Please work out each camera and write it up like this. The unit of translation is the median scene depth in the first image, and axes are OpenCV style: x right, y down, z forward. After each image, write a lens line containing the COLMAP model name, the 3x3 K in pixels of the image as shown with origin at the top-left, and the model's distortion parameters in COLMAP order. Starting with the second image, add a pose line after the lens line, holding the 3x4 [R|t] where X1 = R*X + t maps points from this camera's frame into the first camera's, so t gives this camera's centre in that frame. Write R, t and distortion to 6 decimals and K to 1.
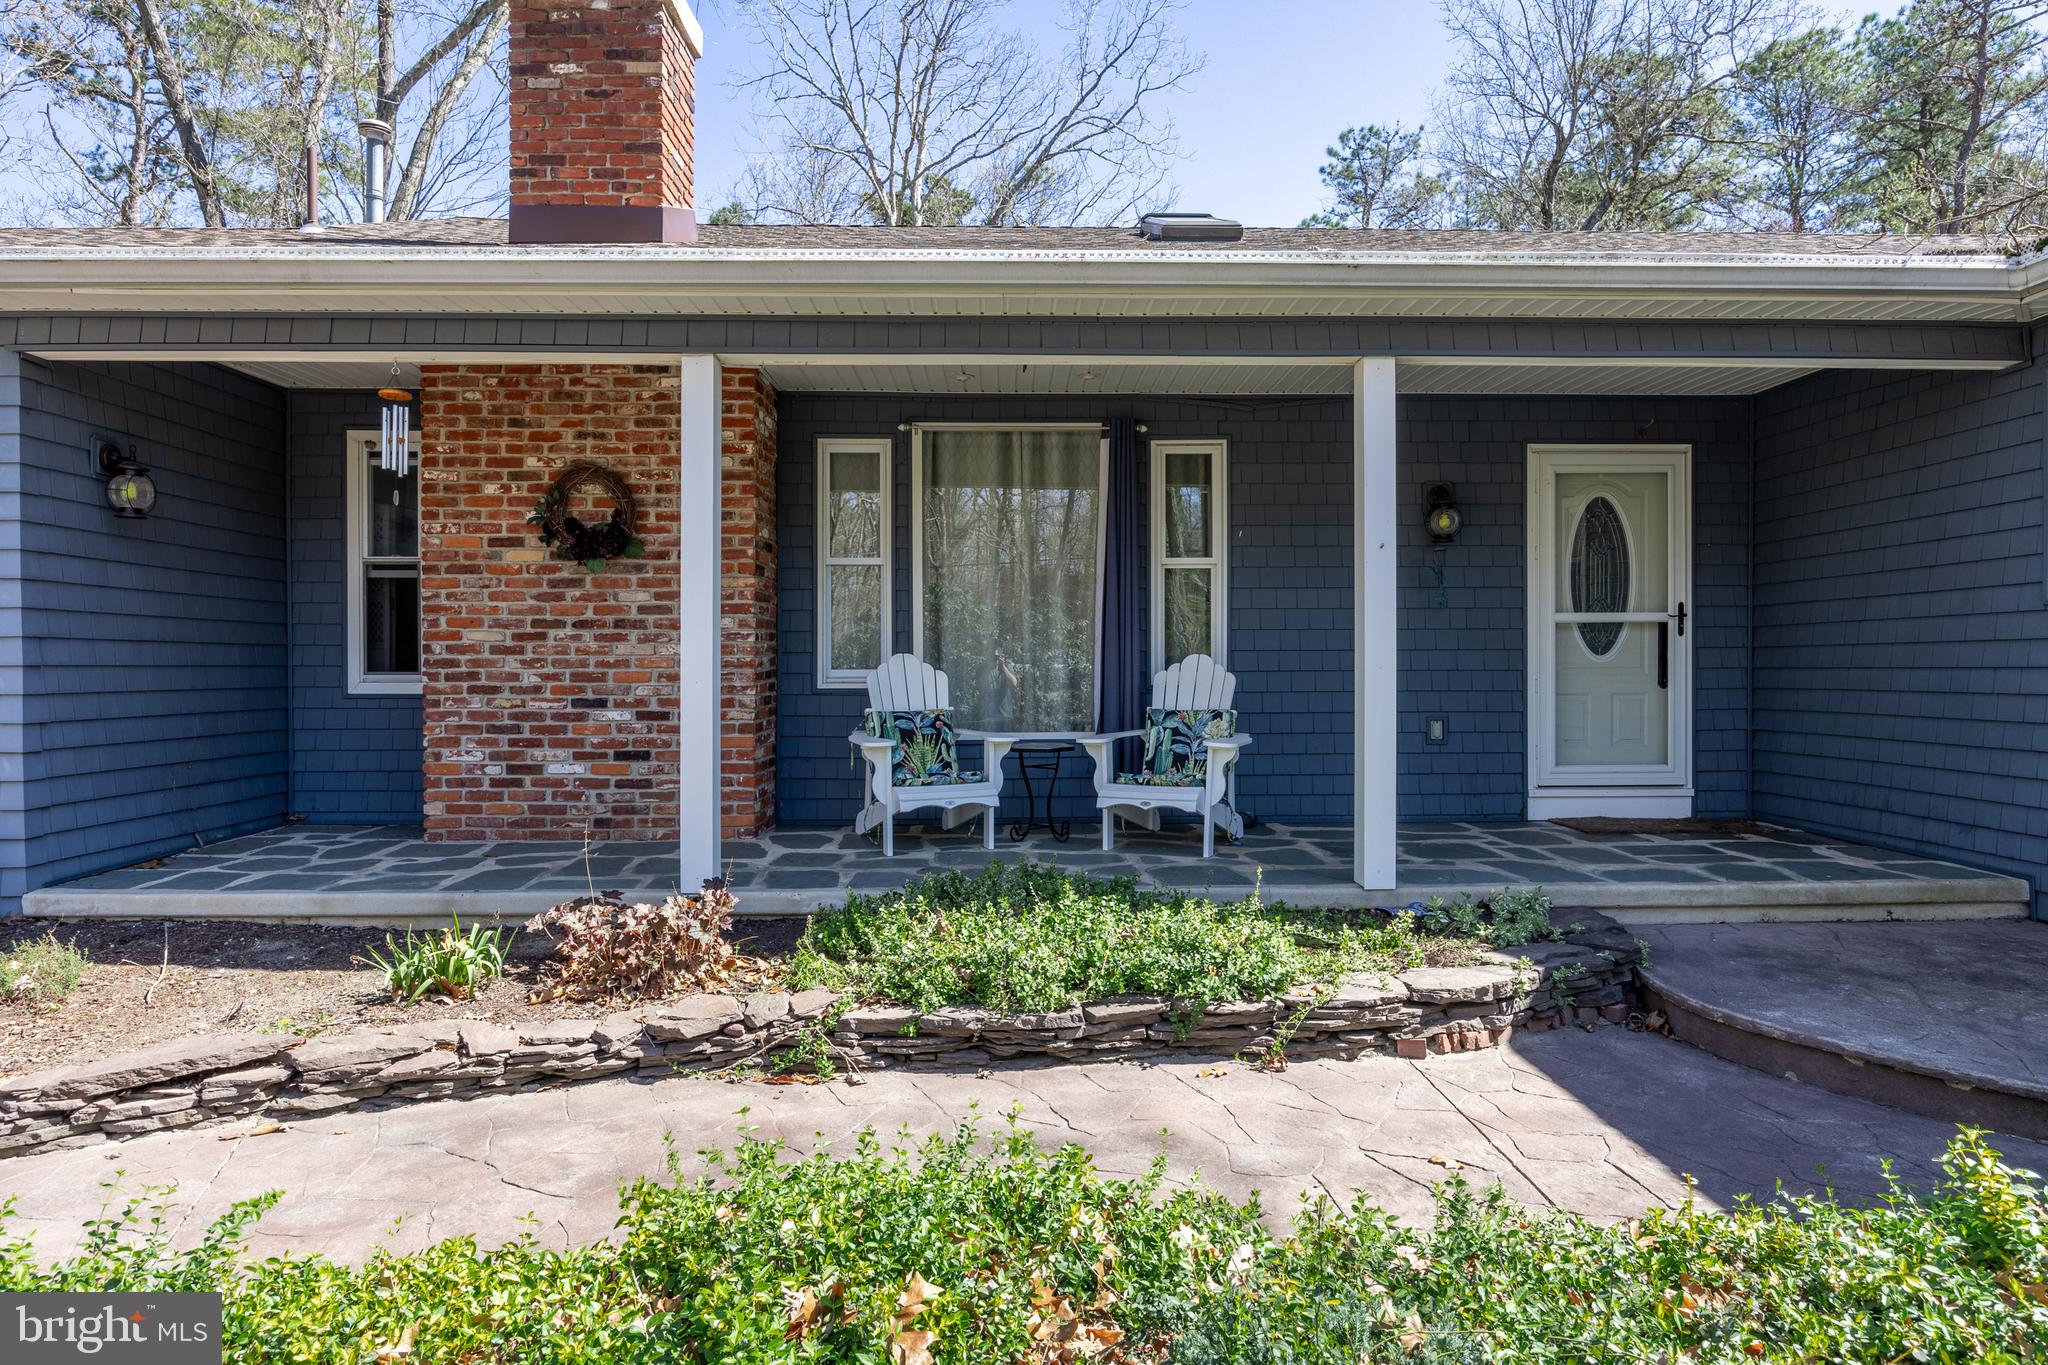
lens RADIAL K [[1190.0, 0, 1023.4], [0, 1190.0, 684.5], [0, 0, 1]] dist [-0.009261, -0.000412]
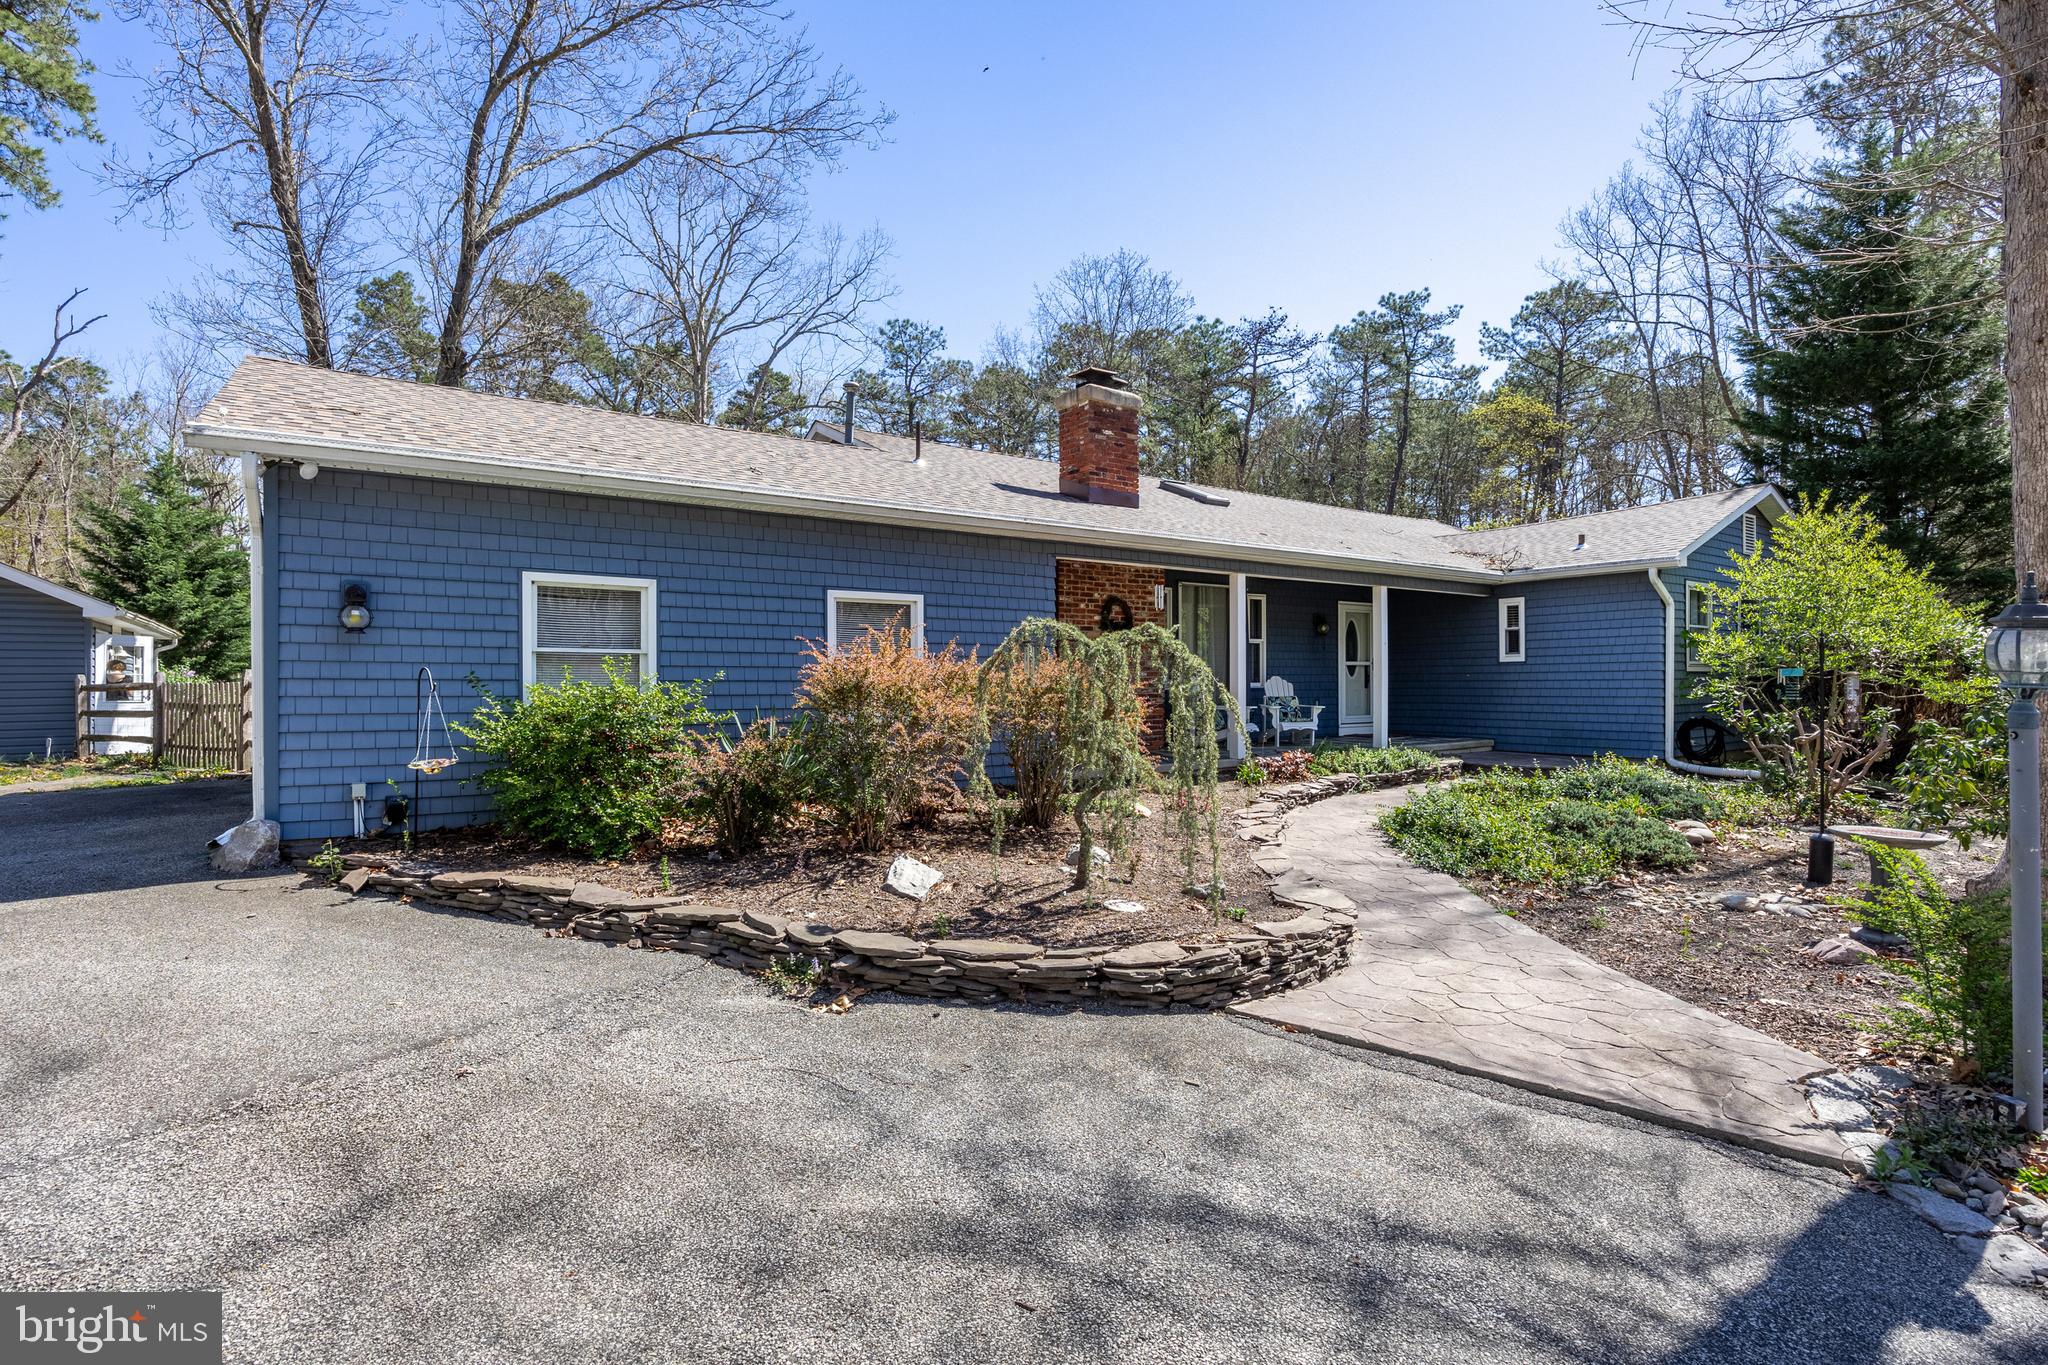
lens RADIAL K [[991.1, 0, 1024.0], [0, 991.1, 682.5], [0, 0, 1]] dist [-0.002259, -0.000689]
pose [[0.825119, -0.000696, 0.564958, -1.659050], [0.009233, 0.999882, -0.012252, 0.011401], [-0.564883, 0.015326, 0.825029, -0.555862]]
